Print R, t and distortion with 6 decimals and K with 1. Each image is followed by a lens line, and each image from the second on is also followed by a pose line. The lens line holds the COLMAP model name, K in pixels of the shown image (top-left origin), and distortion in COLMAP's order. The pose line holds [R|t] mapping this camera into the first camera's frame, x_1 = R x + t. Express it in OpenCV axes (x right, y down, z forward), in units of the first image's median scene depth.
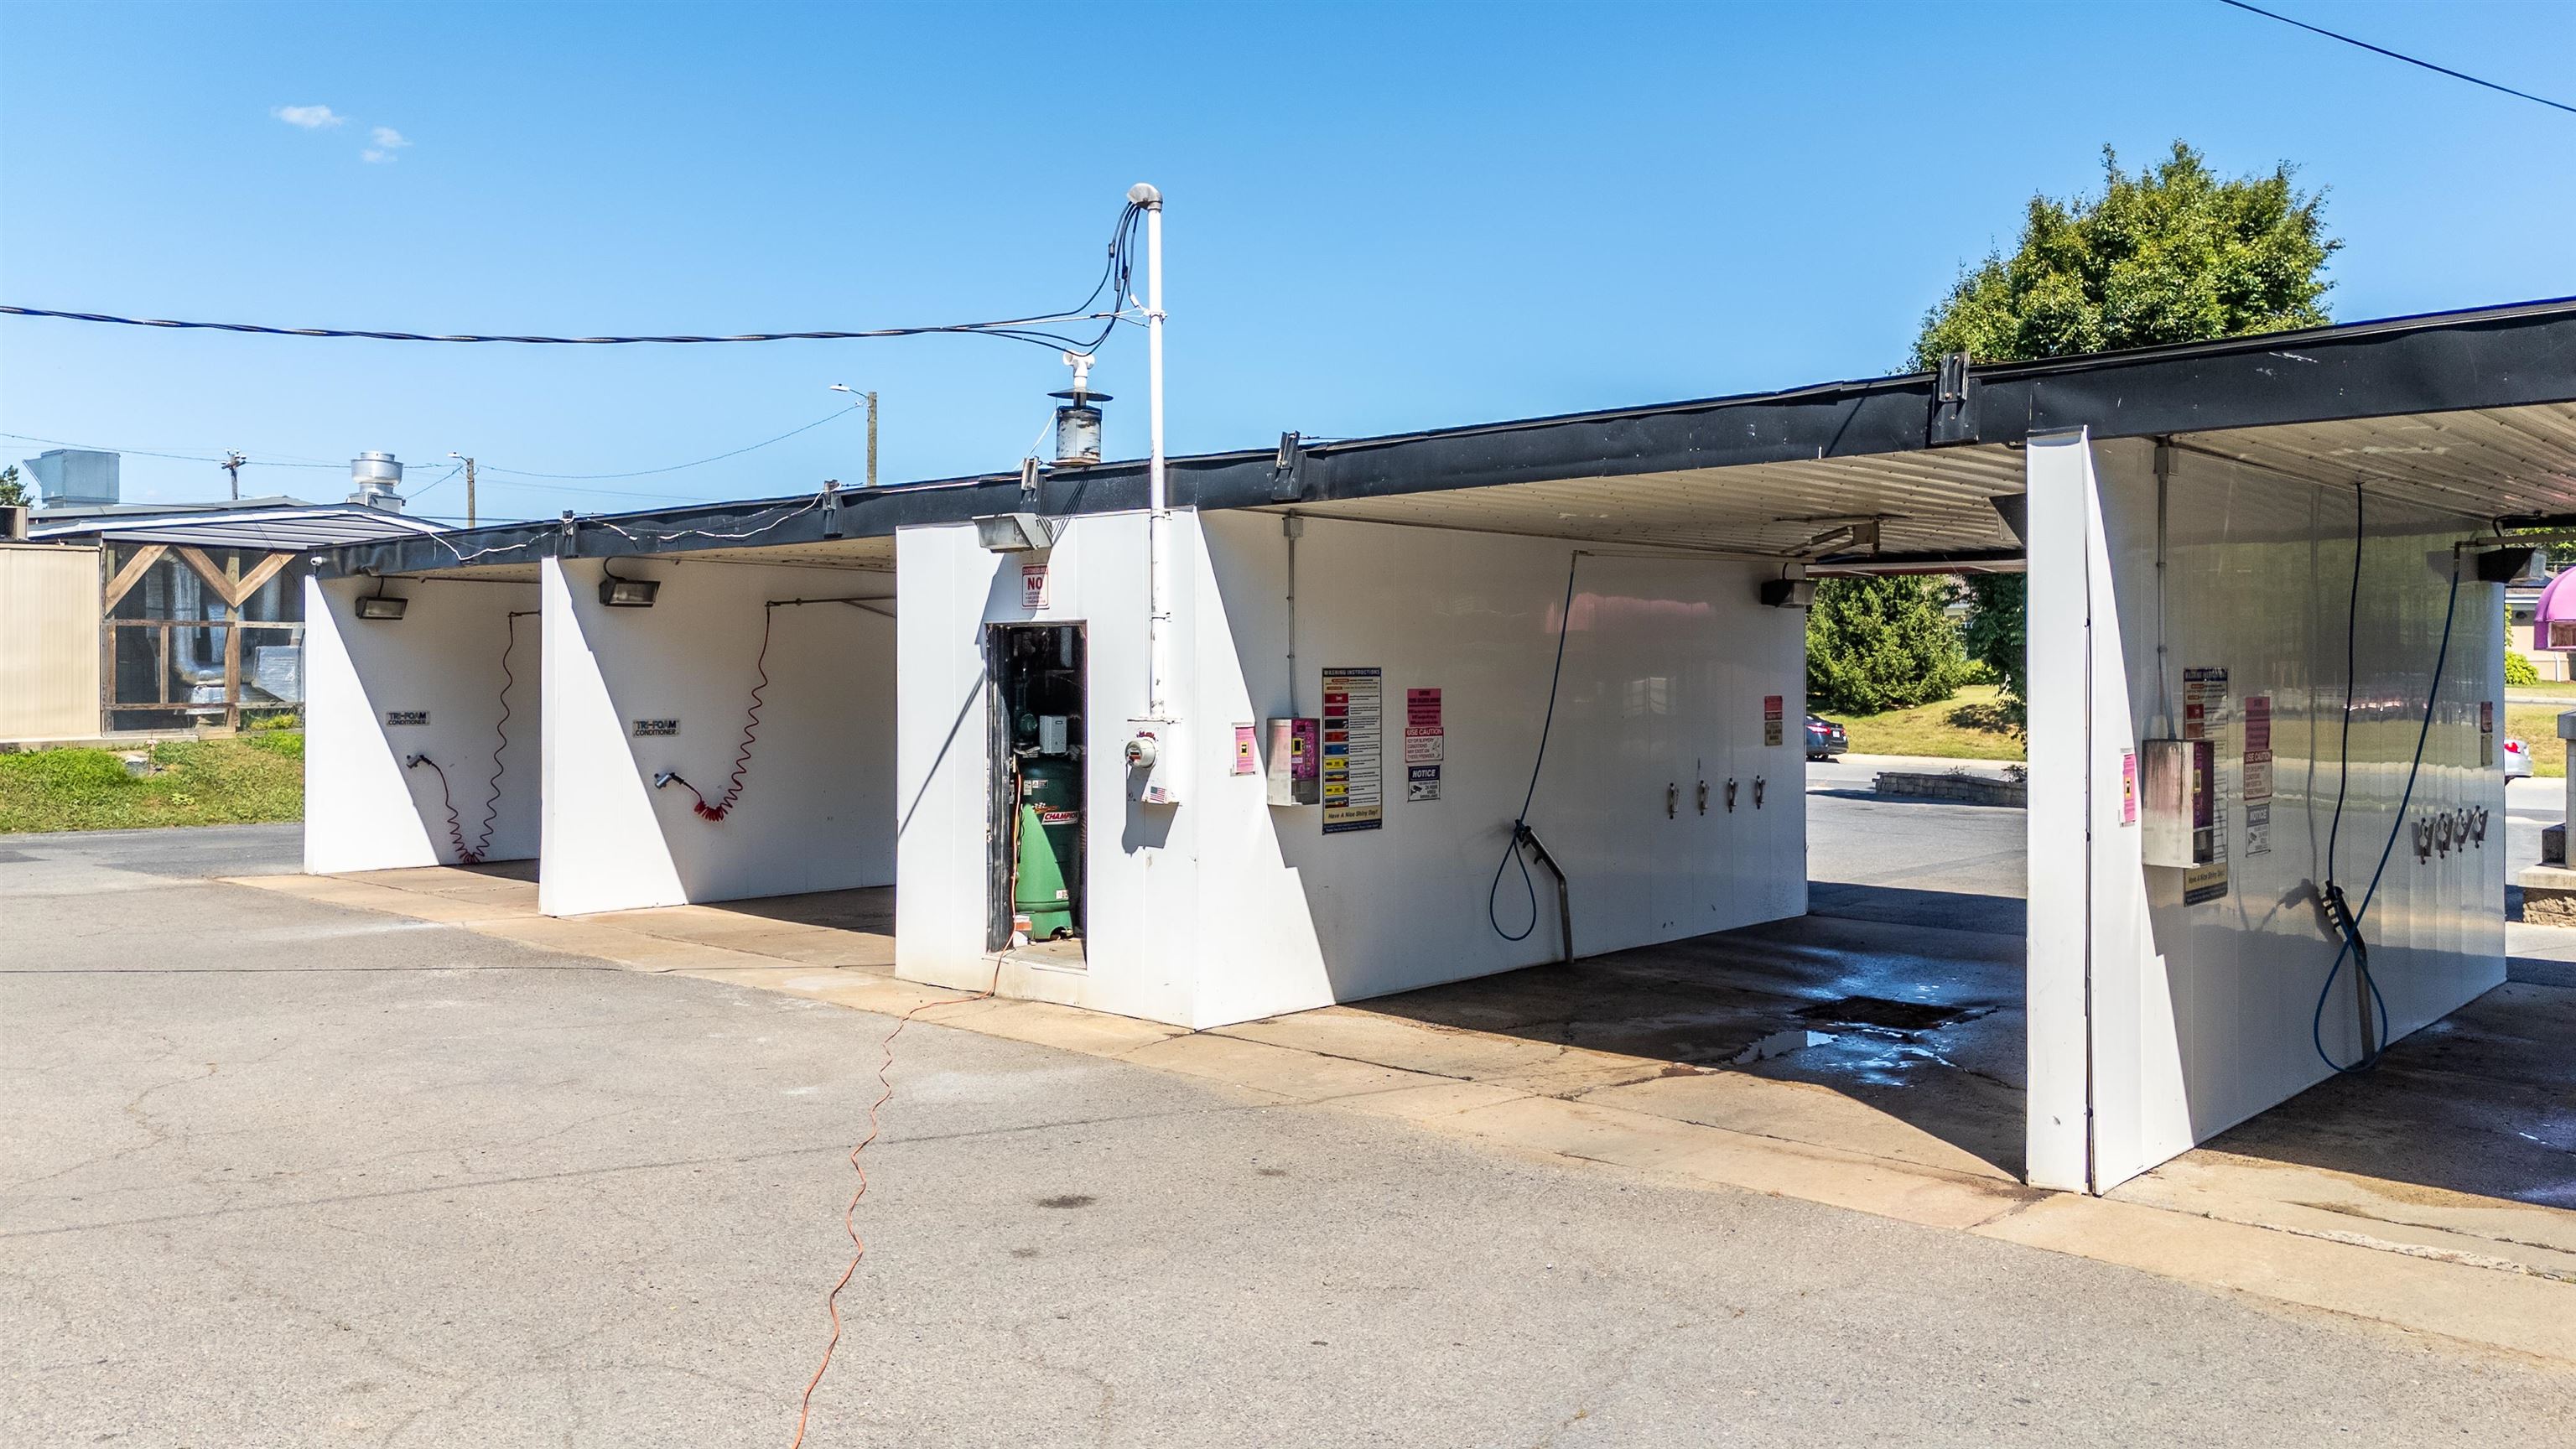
lens RADIAL K [[1941.1, 0, 1269.5], [0, 1941.1, 725.1], [0, 0, 1]] dist [0.084116, -0.106415]
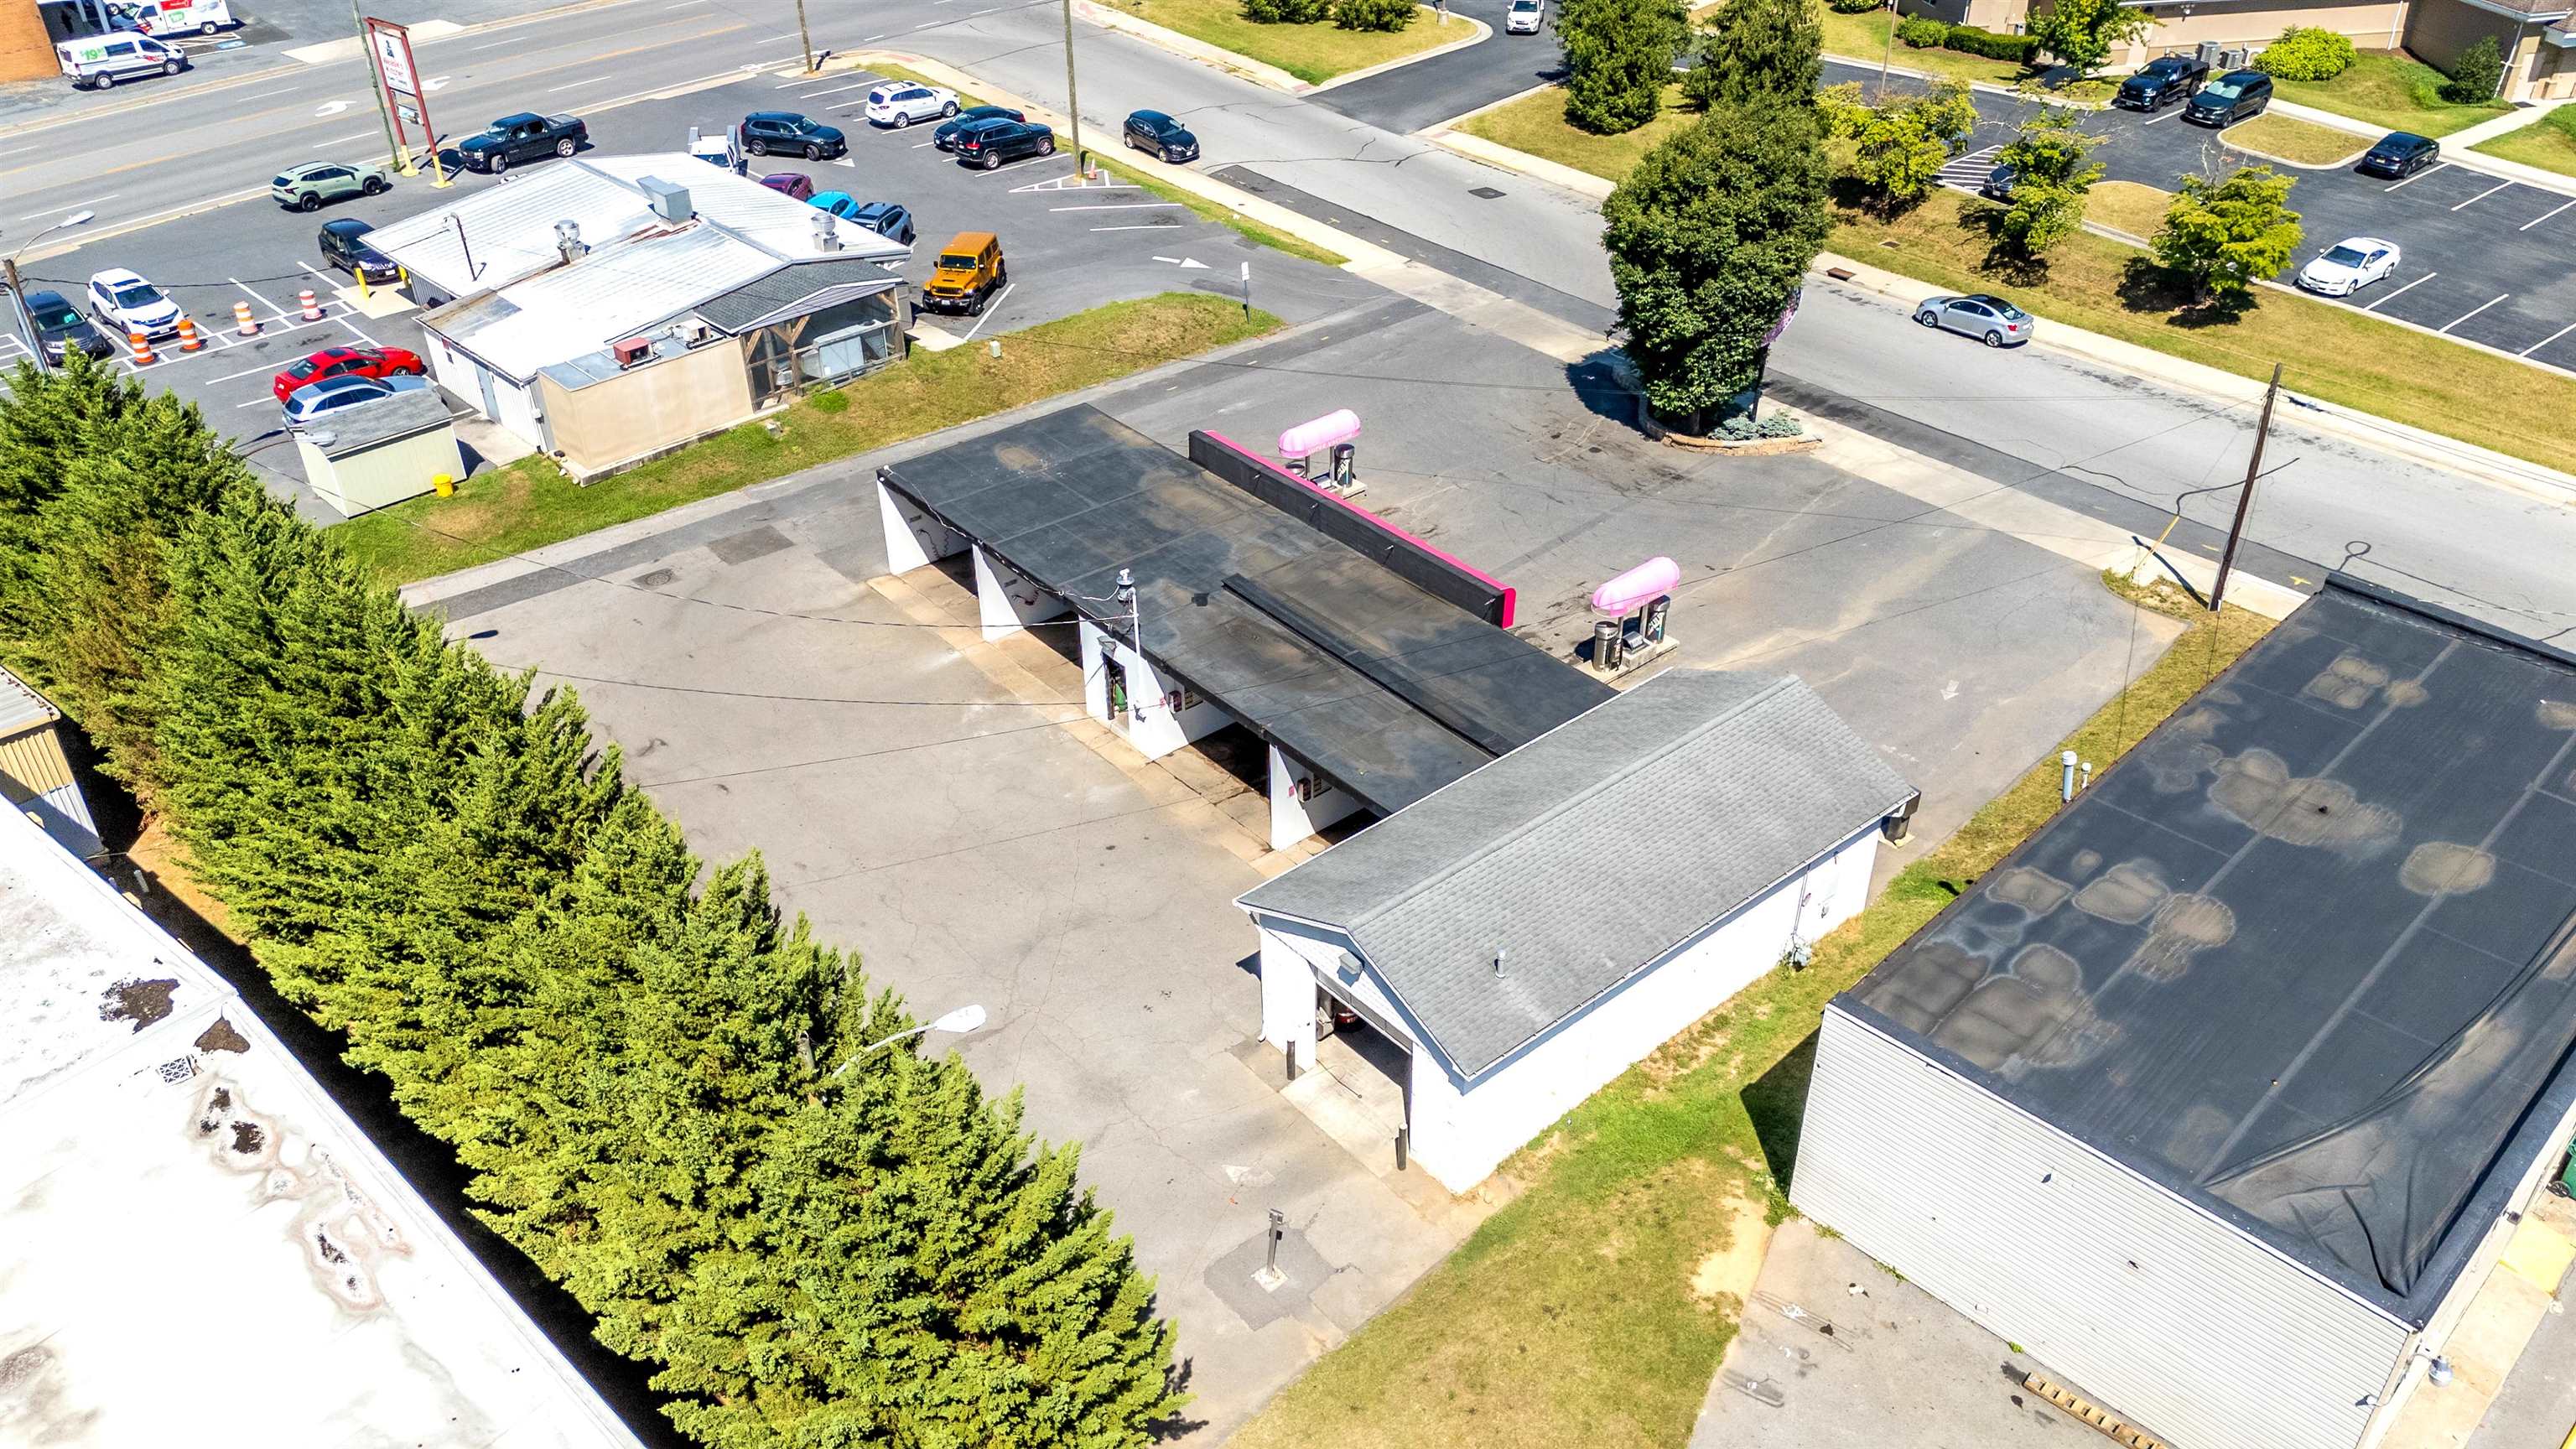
lens RADIAL K [[1887.7, 0, 1300.4], [0, 1887.7, 729.0], [0, 0, 1]] dist [0.052743, -0.000448]
pose [[0.994476, 0.053263, -0.090449, 0.472167], [0.003098, 0.846426, 0.532497, -1.491647], [0.104921, -0.529836, 0.841585, -1.741609]]
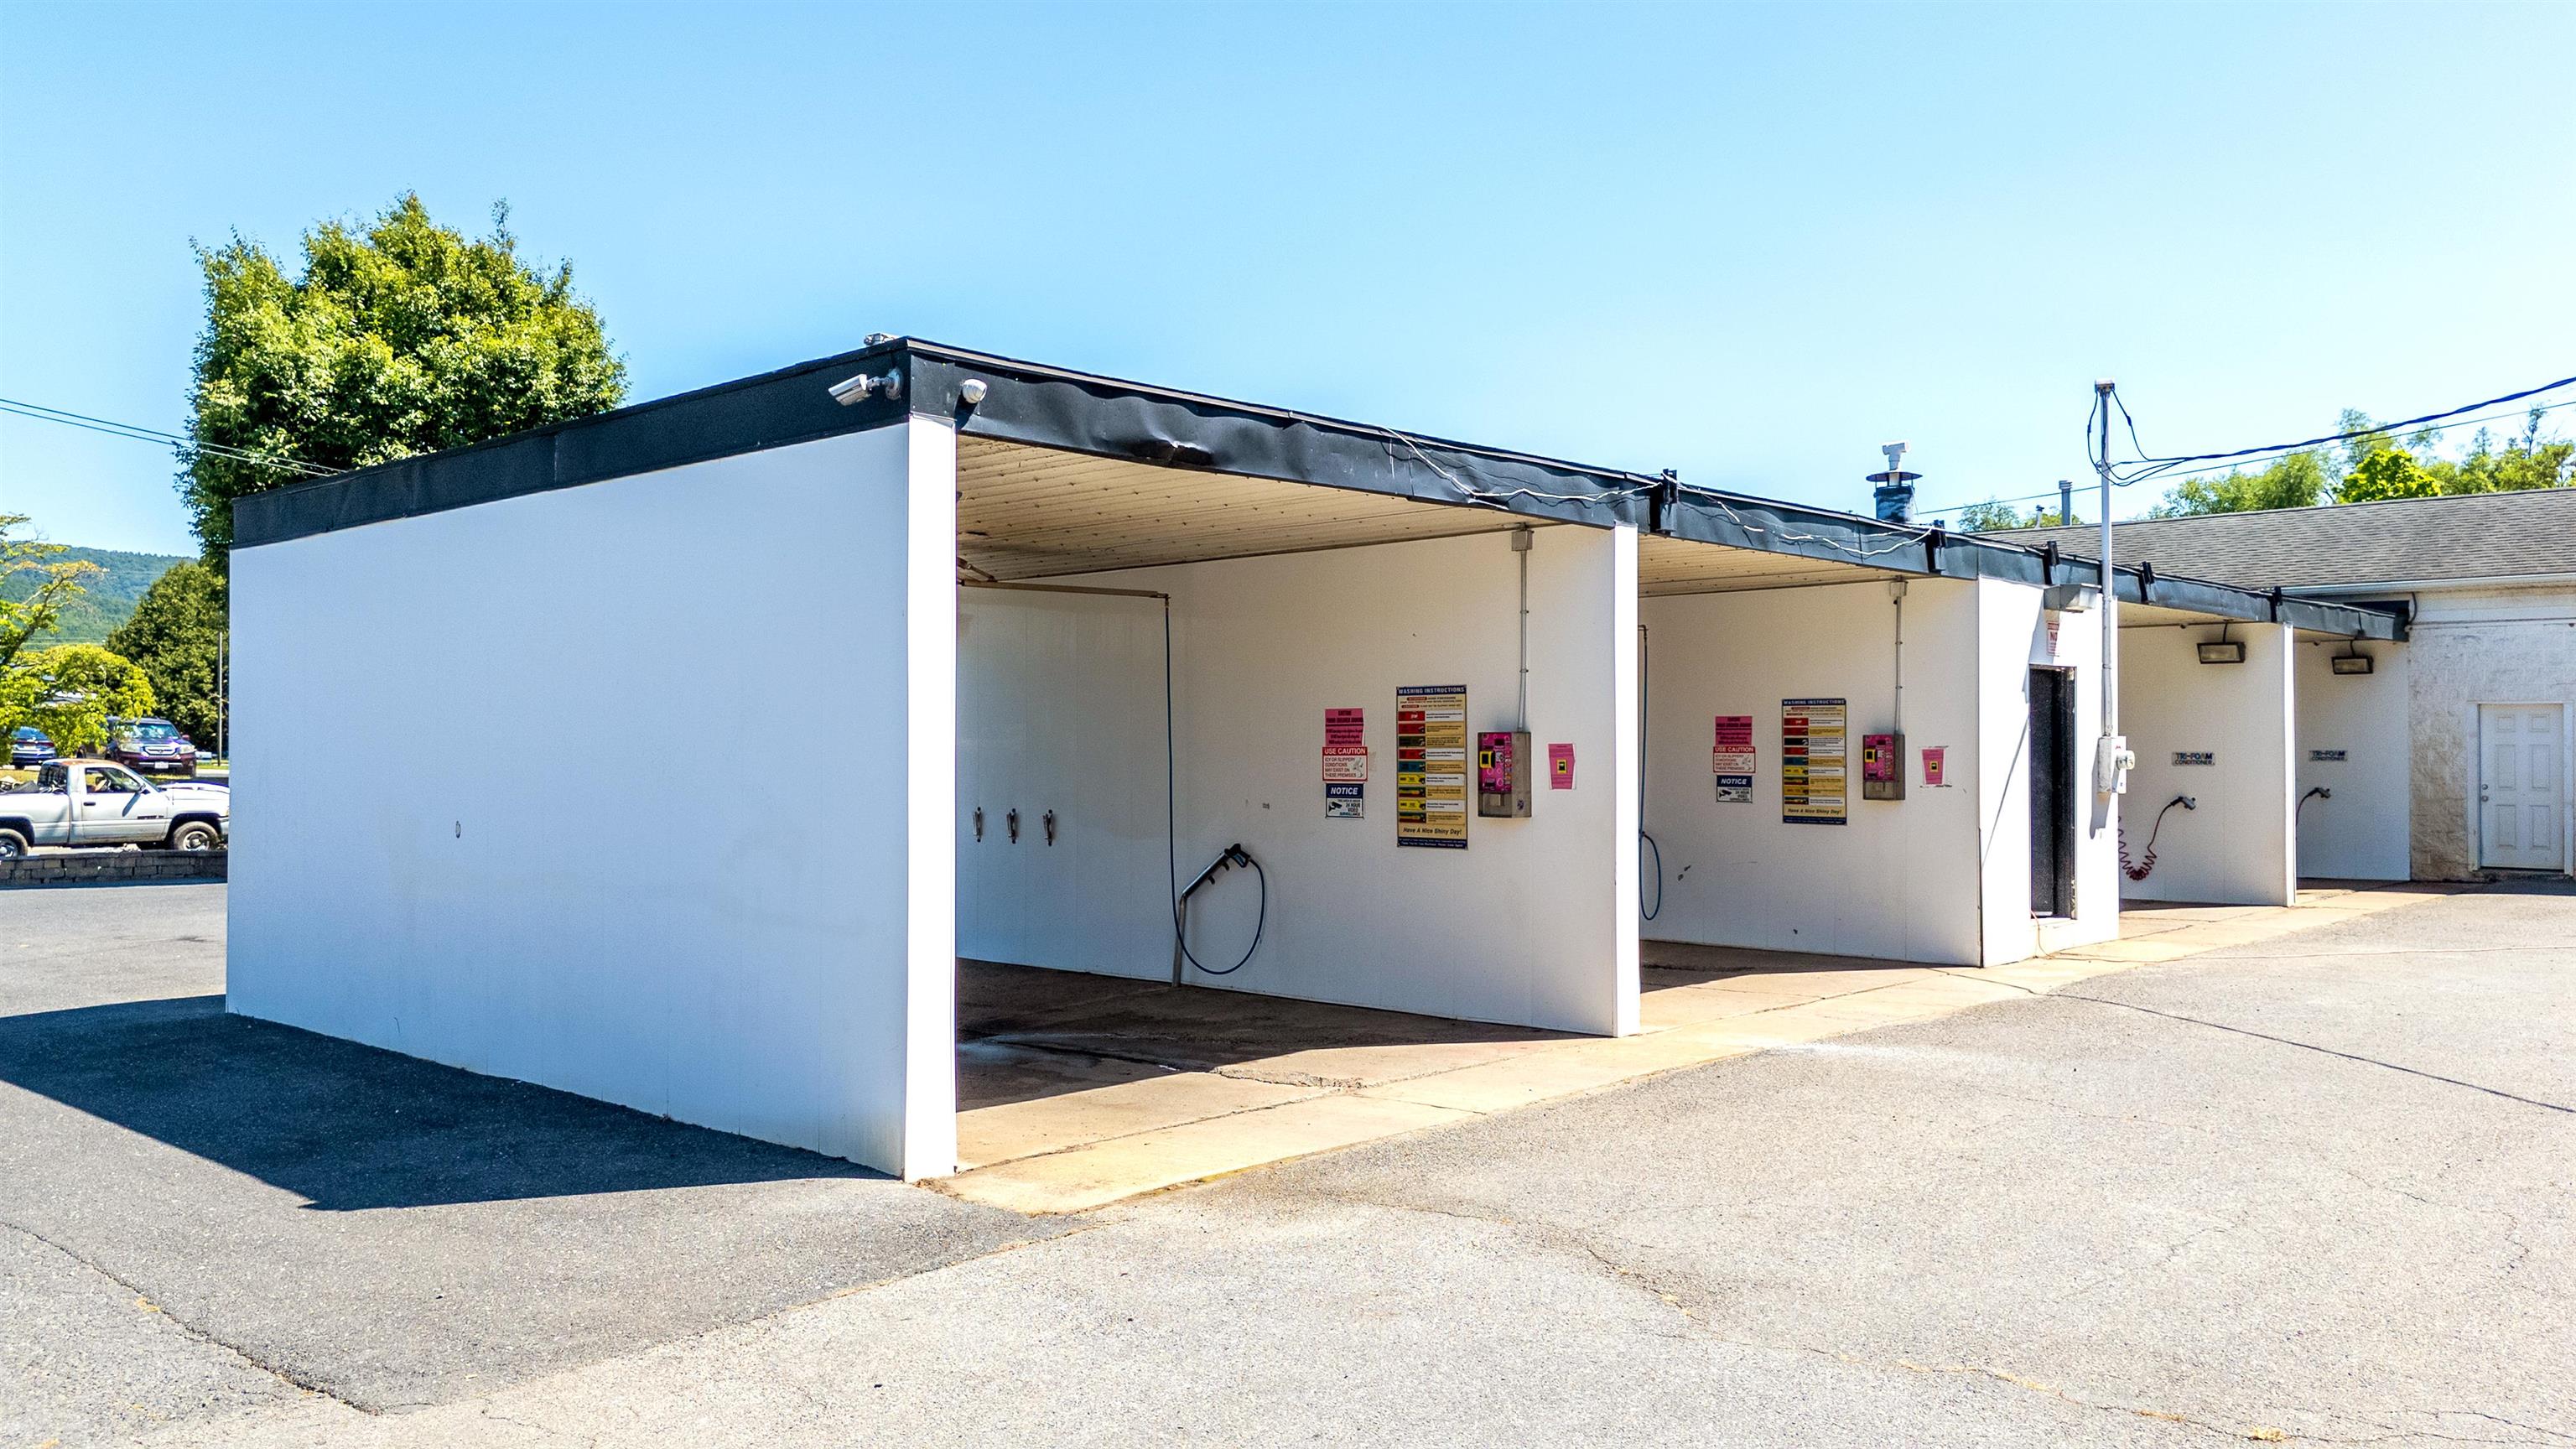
lens RADIAL K [[1992.8, 0, 1307.4], [0, 1992.8, 722.6], [0, 0, 1]] dist [0.094386, -0.128841]
pose [[-0.009560, -0.029978, 0.999505, -1.115998], [0.028555, 0.999135, 0.030240, -0.051719], [-0.999546, 0.028830, -0.008696, 1.125127]]
